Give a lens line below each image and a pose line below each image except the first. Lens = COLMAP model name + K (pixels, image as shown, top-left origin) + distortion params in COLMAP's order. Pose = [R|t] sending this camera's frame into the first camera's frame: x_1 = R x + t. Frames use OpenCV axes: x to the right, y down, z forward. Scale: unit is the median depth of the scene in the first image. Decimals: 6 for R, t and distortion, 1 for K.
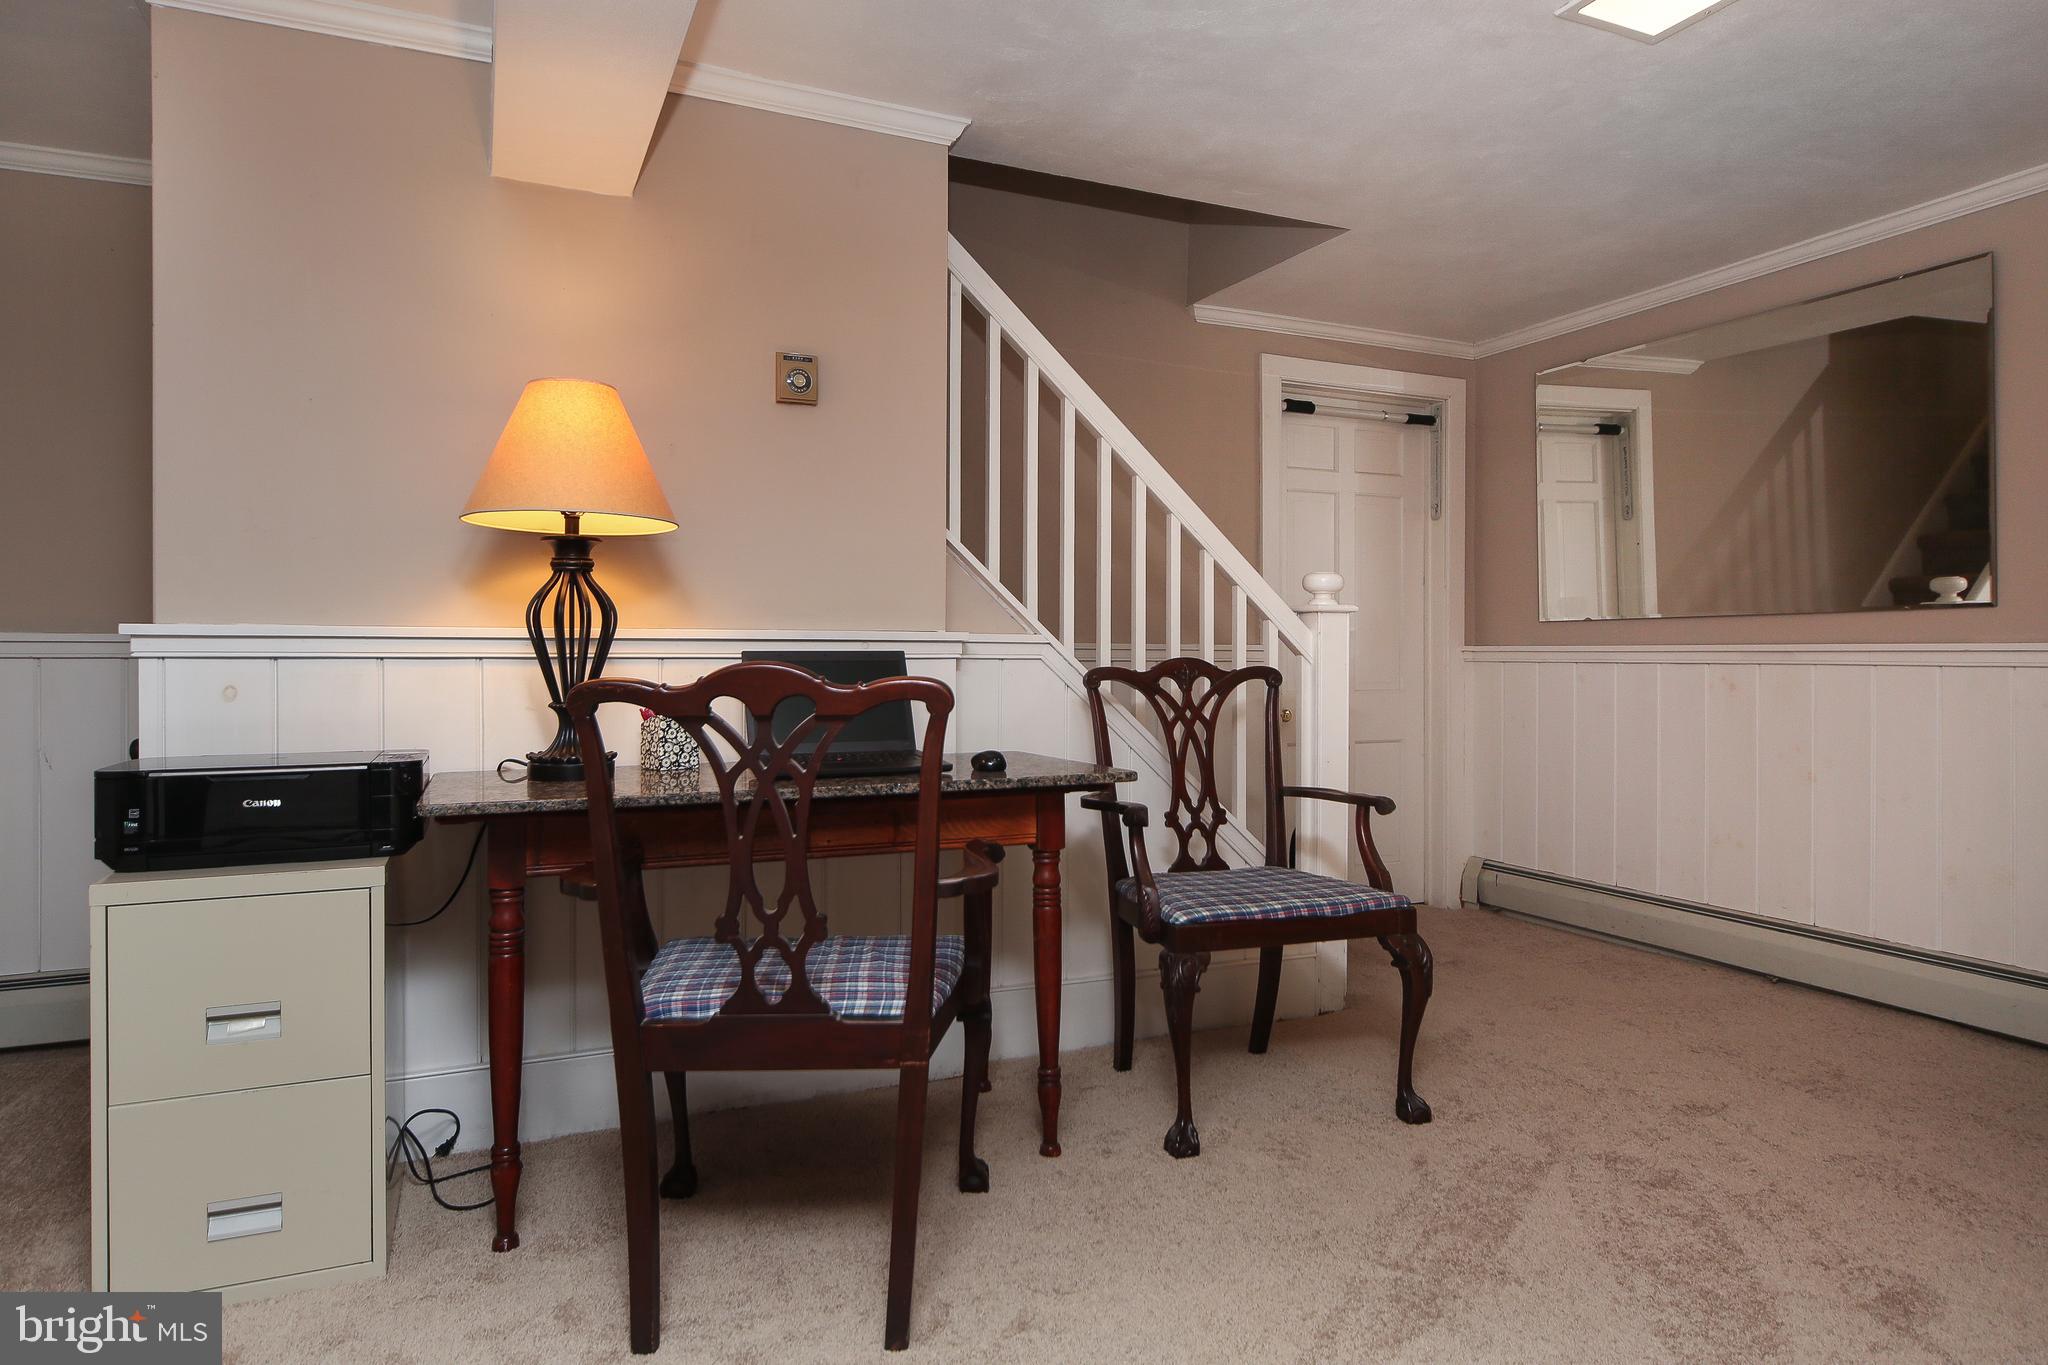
lens RADIAL K [[1245.5, 0, 1027.6], [0, 1245.5, 675.7], [0, 0, 1]] dist [-0.000855, 0.000849]
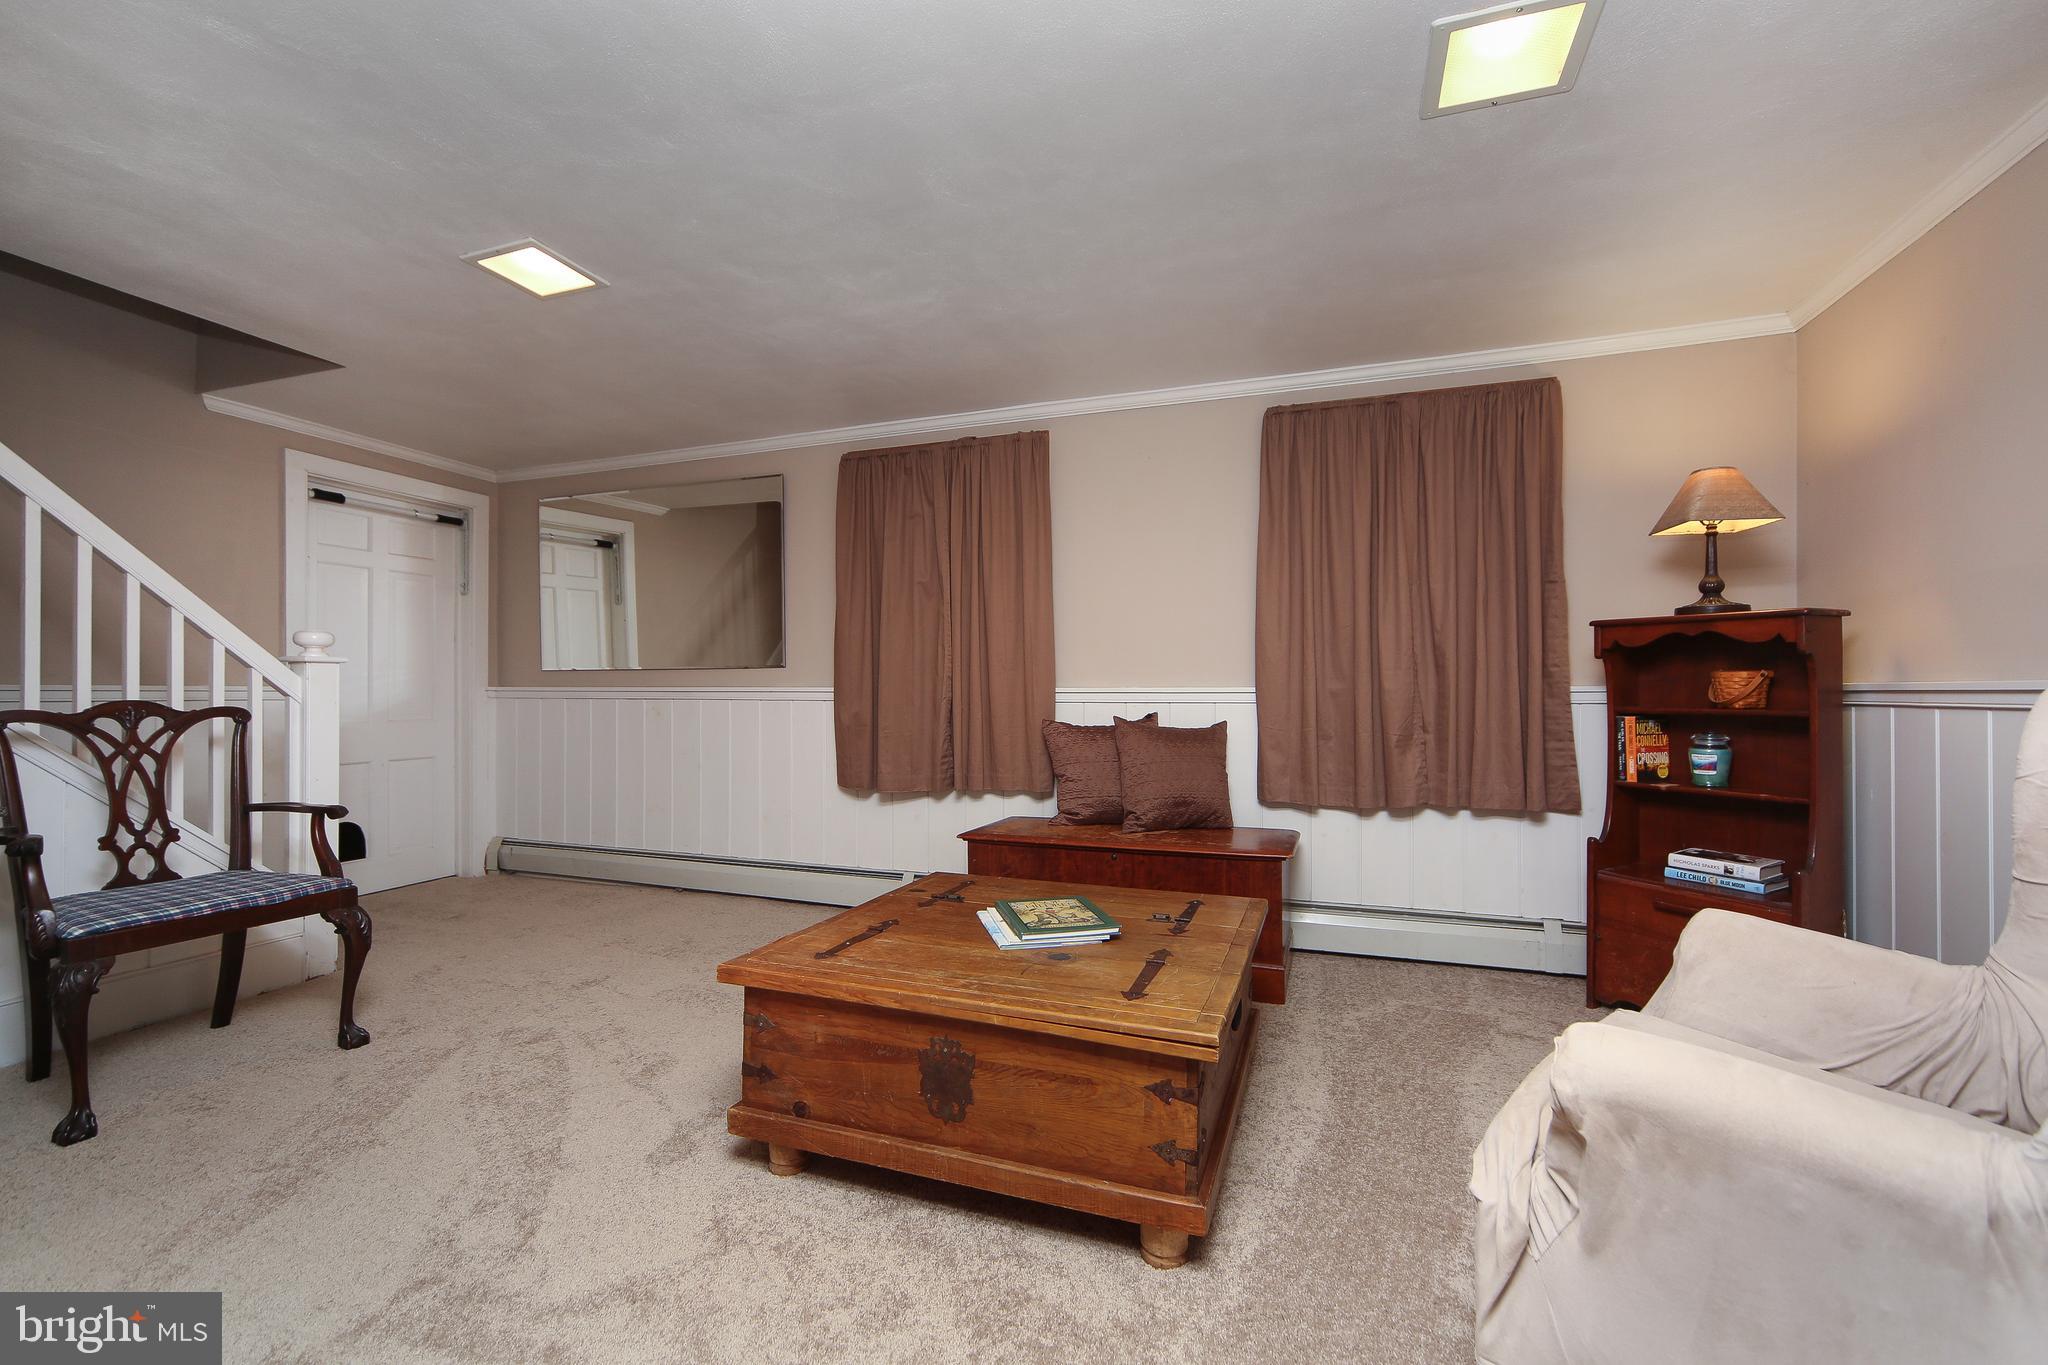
lens RADIAL K [[834.9, 0, 1024.7], [0, 834.9, 695.1], [0, 0, 1]] dist [0.001459, 0.000686]
pose [[0.702623, -0.005814, 0.711538, 0.157634], [0.010754, 0.999939, -0.002448, -0.008602], [-0.711481, 0.009372, 0.702643, -0.129068]]
